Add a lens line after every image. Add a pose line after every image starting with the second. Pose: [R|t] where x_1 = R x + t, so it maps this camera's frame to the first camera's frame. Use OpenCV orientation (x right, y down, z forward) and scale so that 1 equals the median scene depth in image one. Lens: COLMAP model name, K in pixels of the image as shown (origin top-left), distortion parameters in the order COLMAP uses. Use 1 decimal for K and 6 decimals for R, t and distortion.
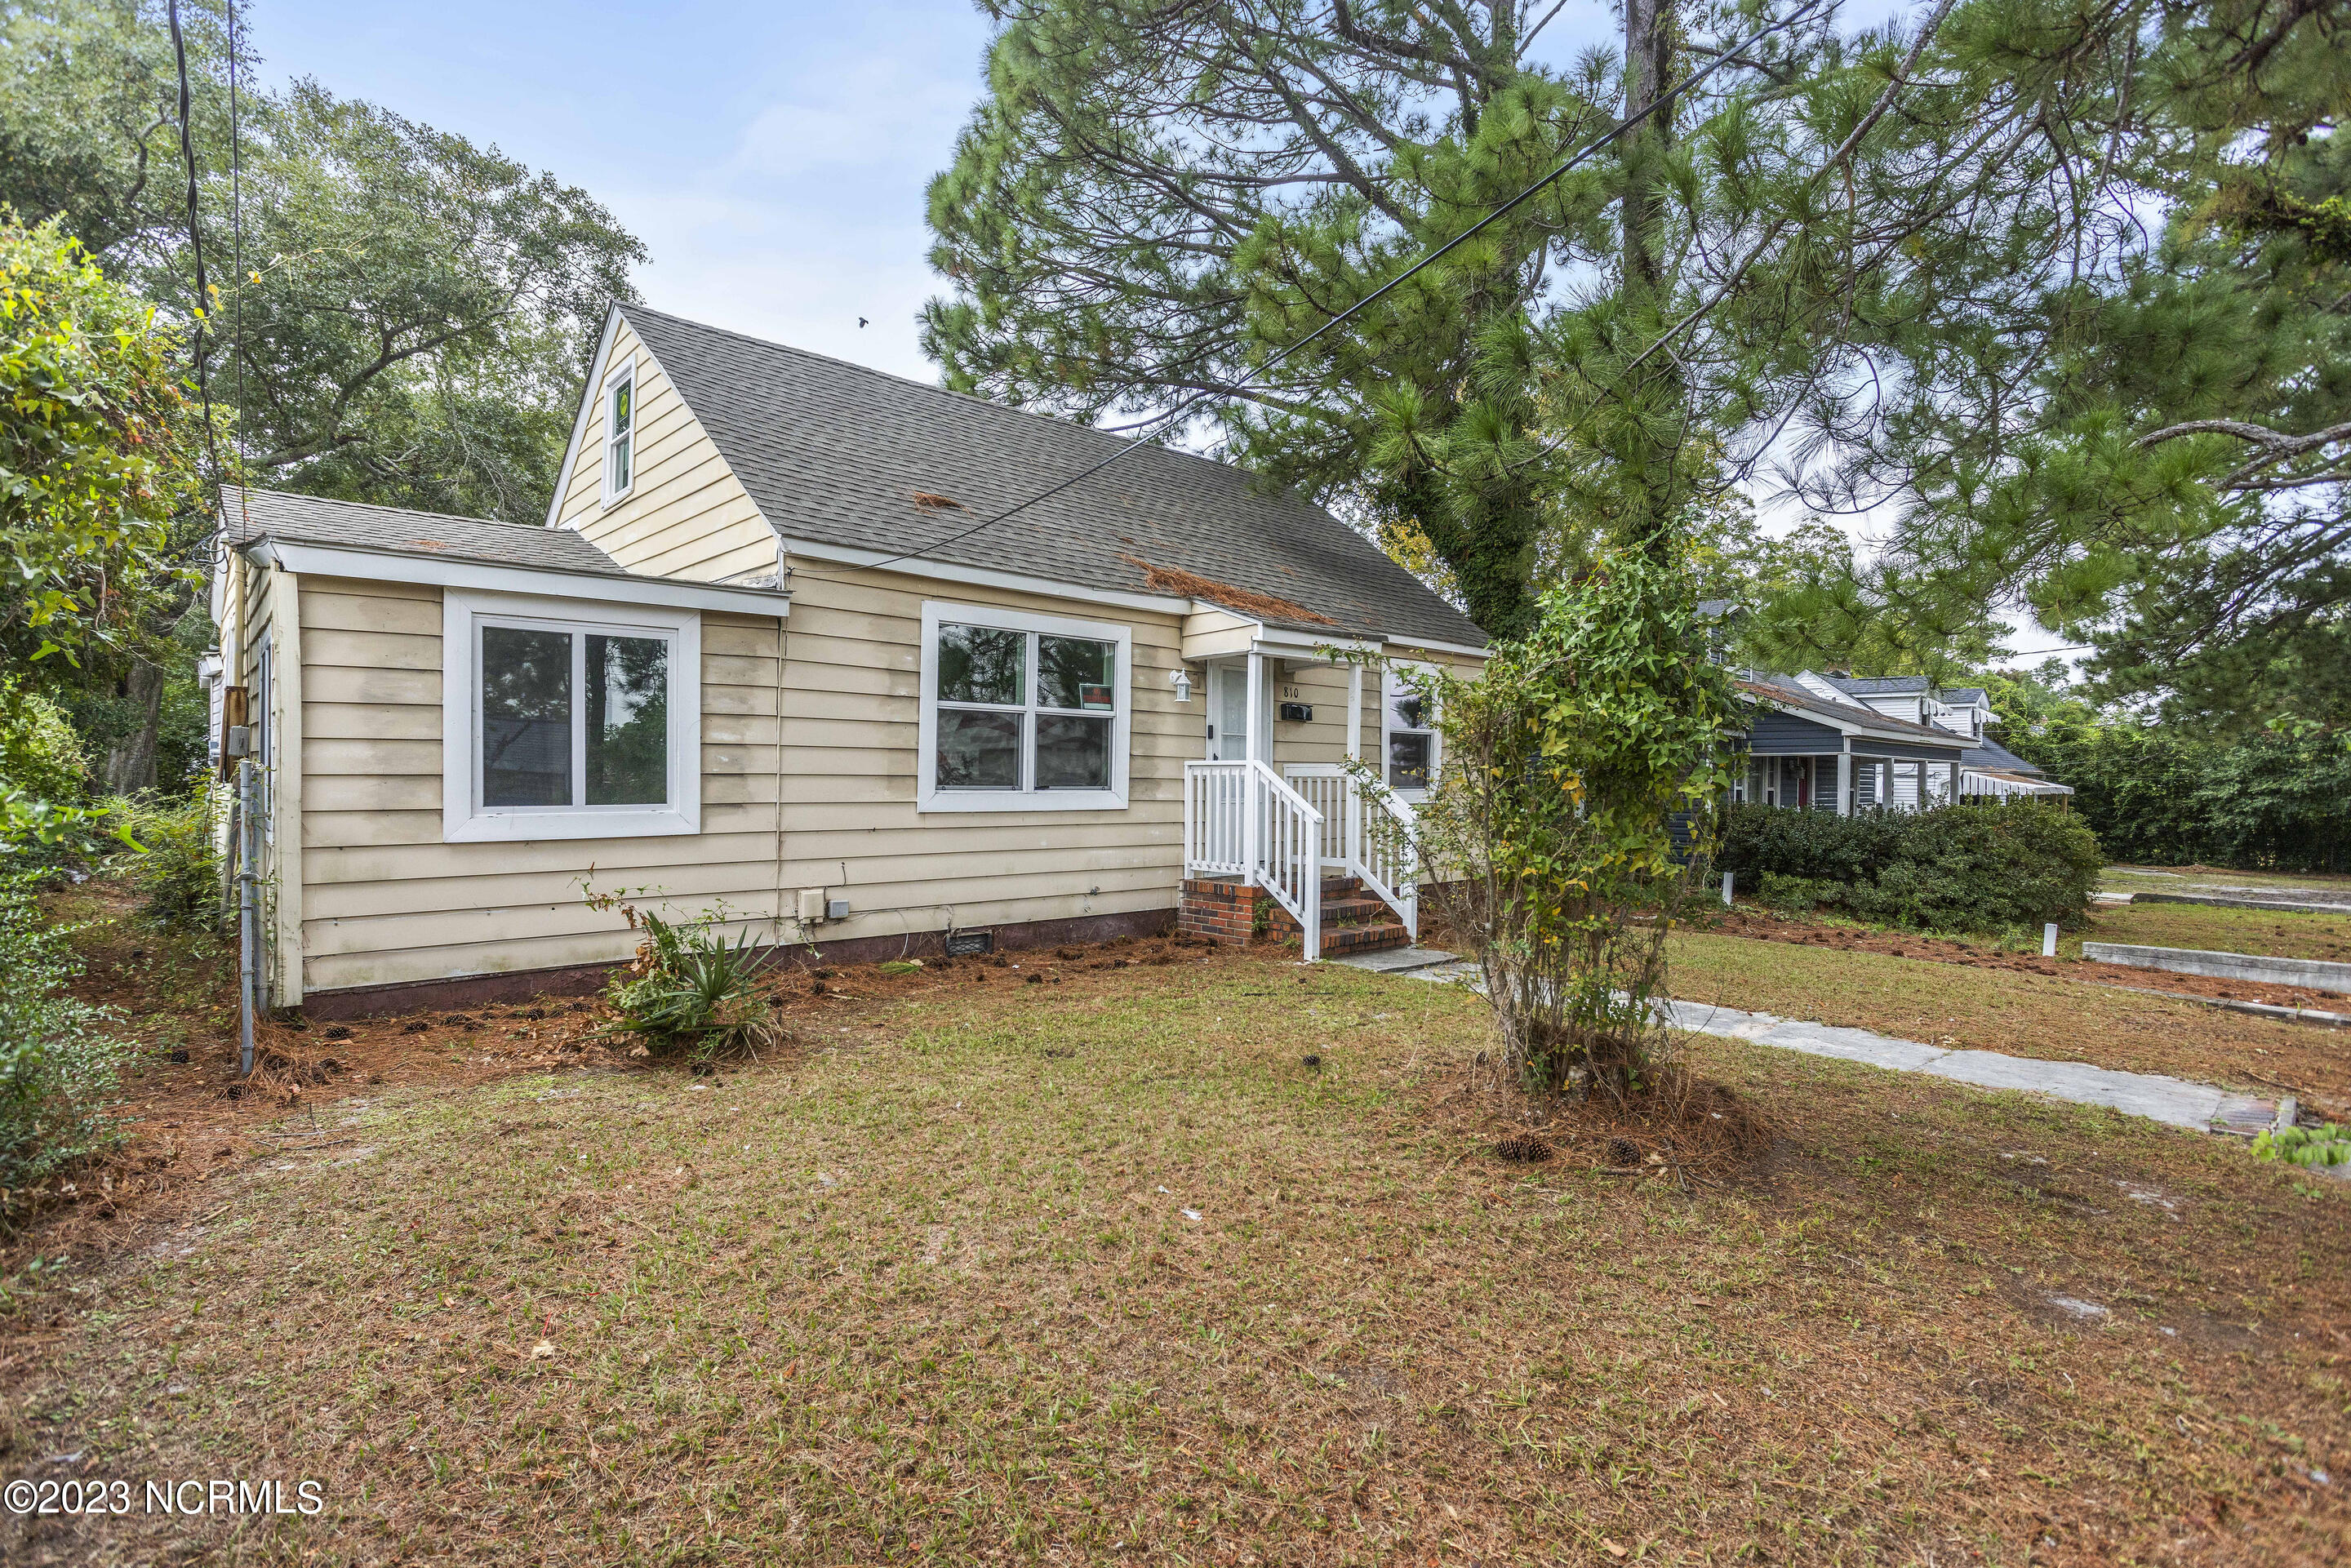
lens RADIAL K [[1120.7, 0, 1175.5], [0, 1120.7, 784.0], [0, 0, 1]] dist [-0.001692, -0.000308]
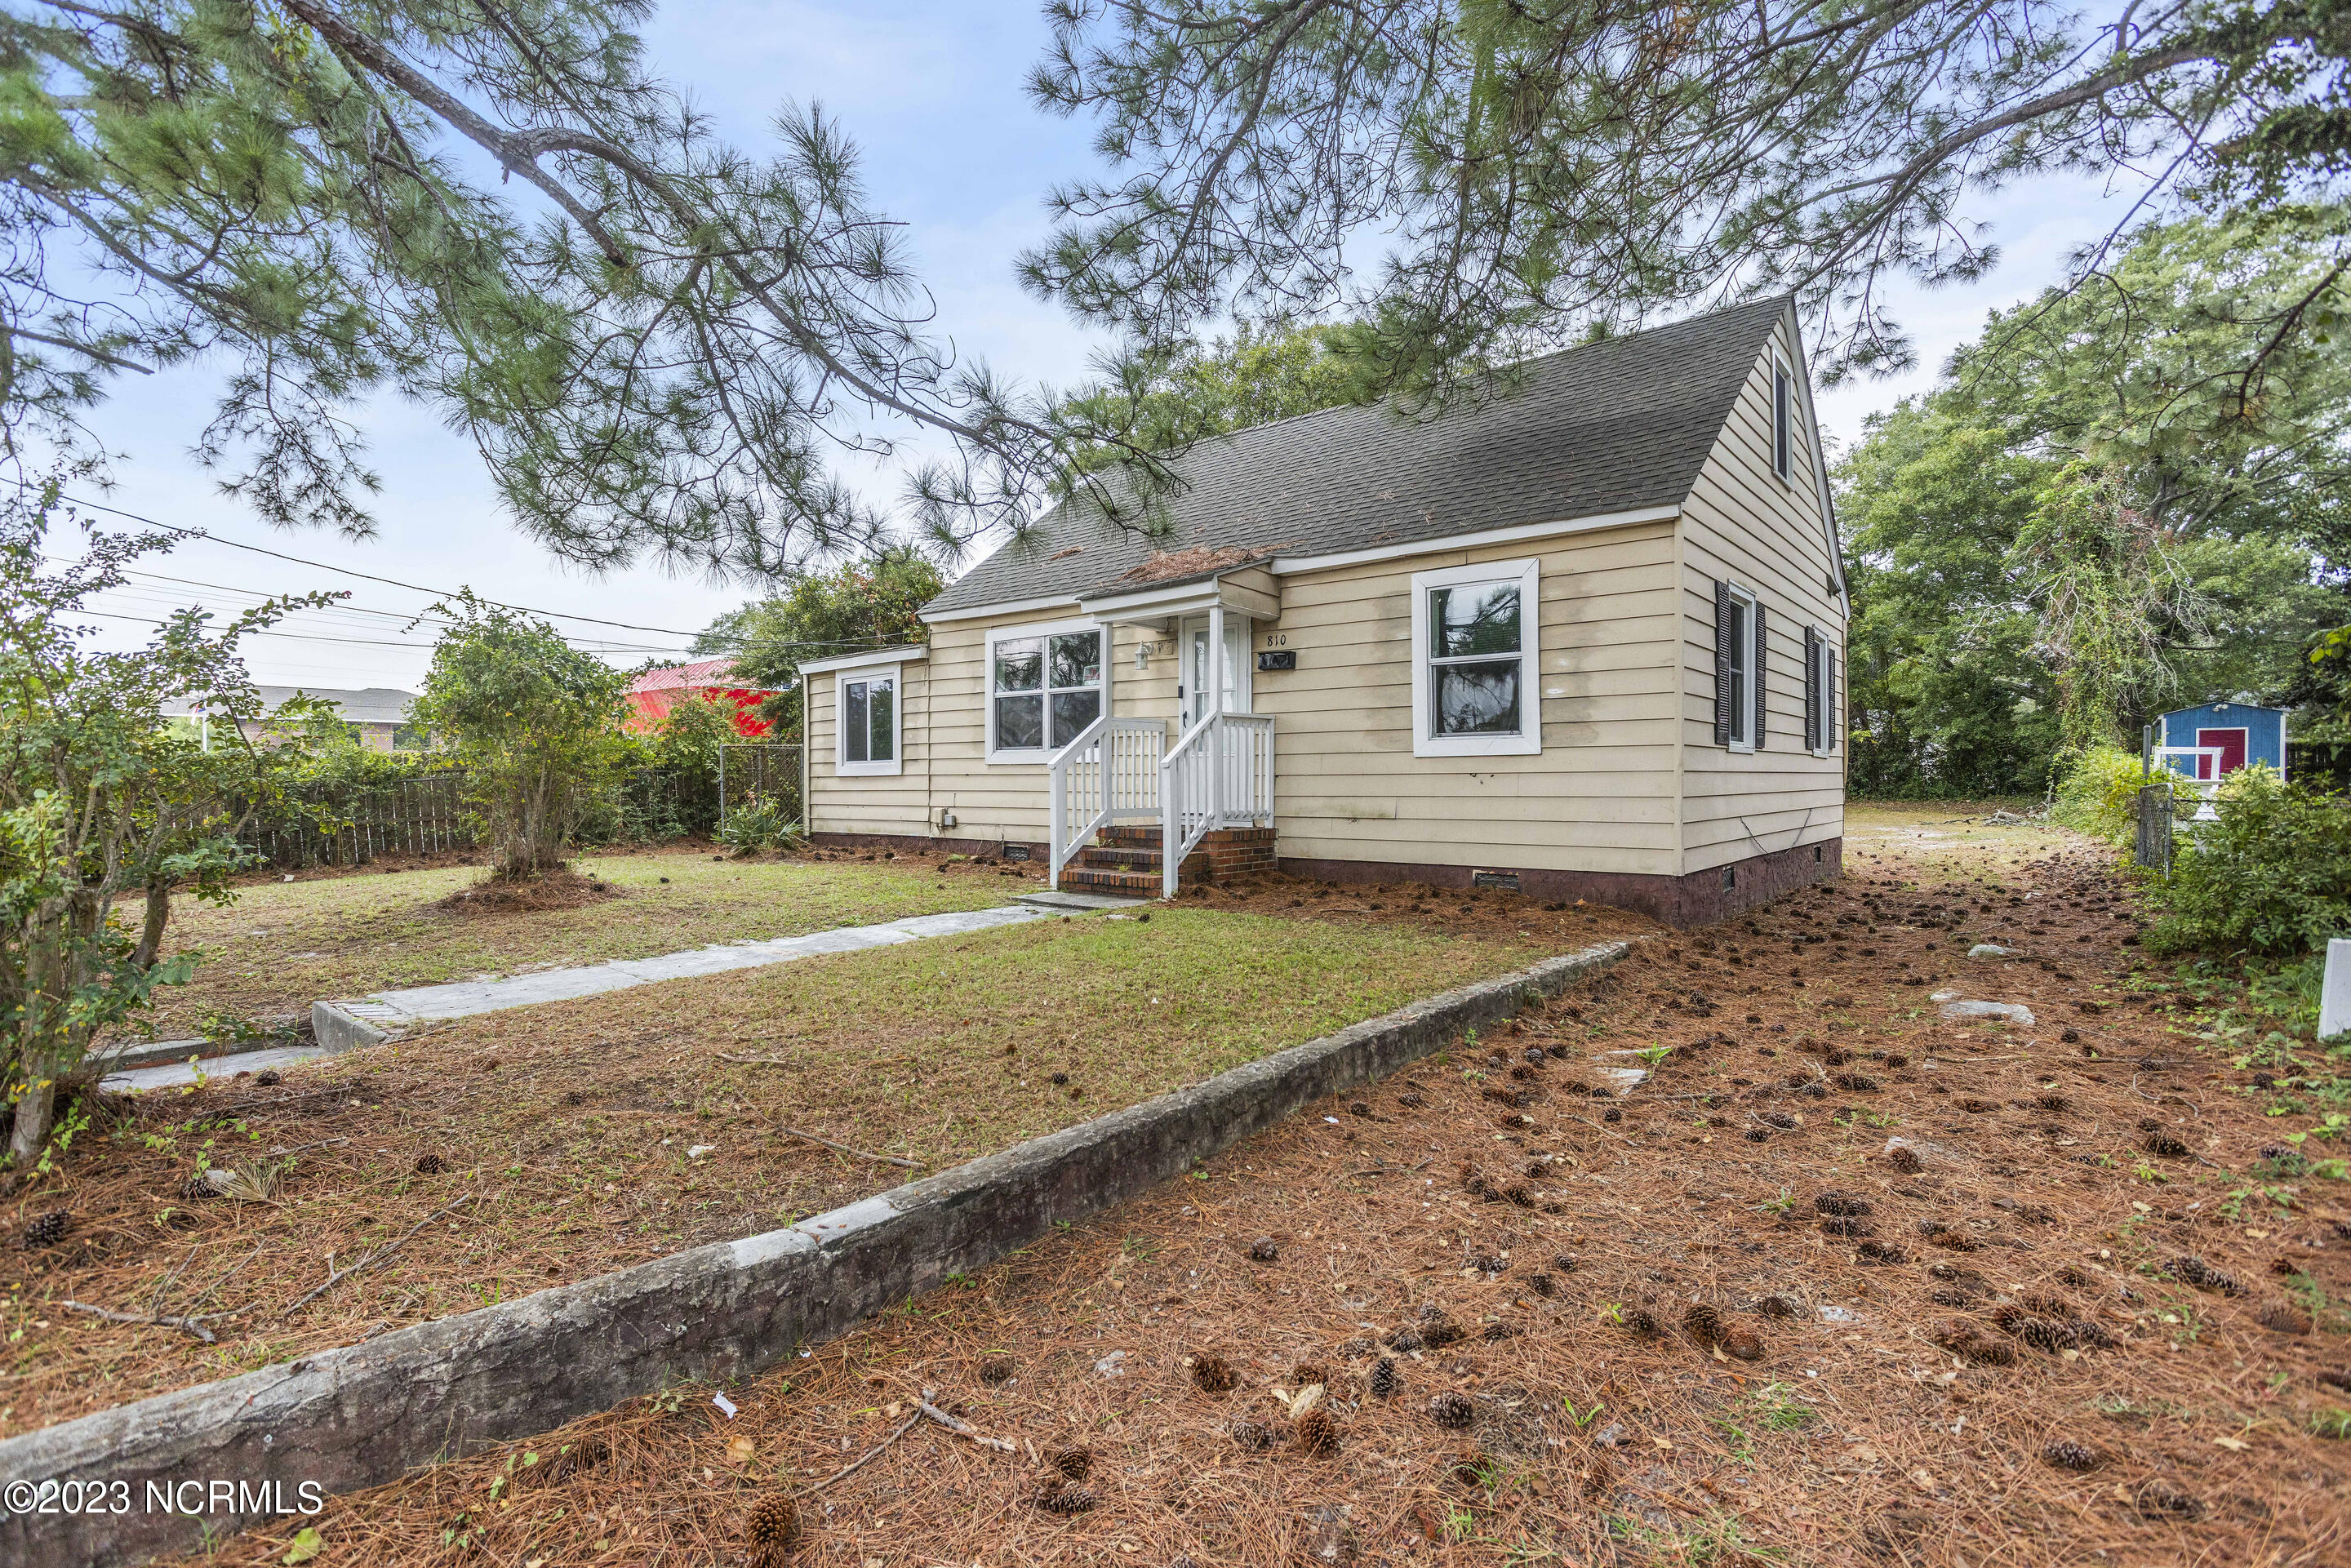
lens RADIAL K [[1120.7, 0, 1175.5], [0, 1120.7, 784.0], [0, 0, 1]] dist [-0.001692, -0.000308]
pose [[0.137377, -0.000861, -0.990518, 1.437667], [0.002625, 0.999996, -0.000505, 0.056557], [0.990515, -0.002531, 0.137379, 1.087291]]
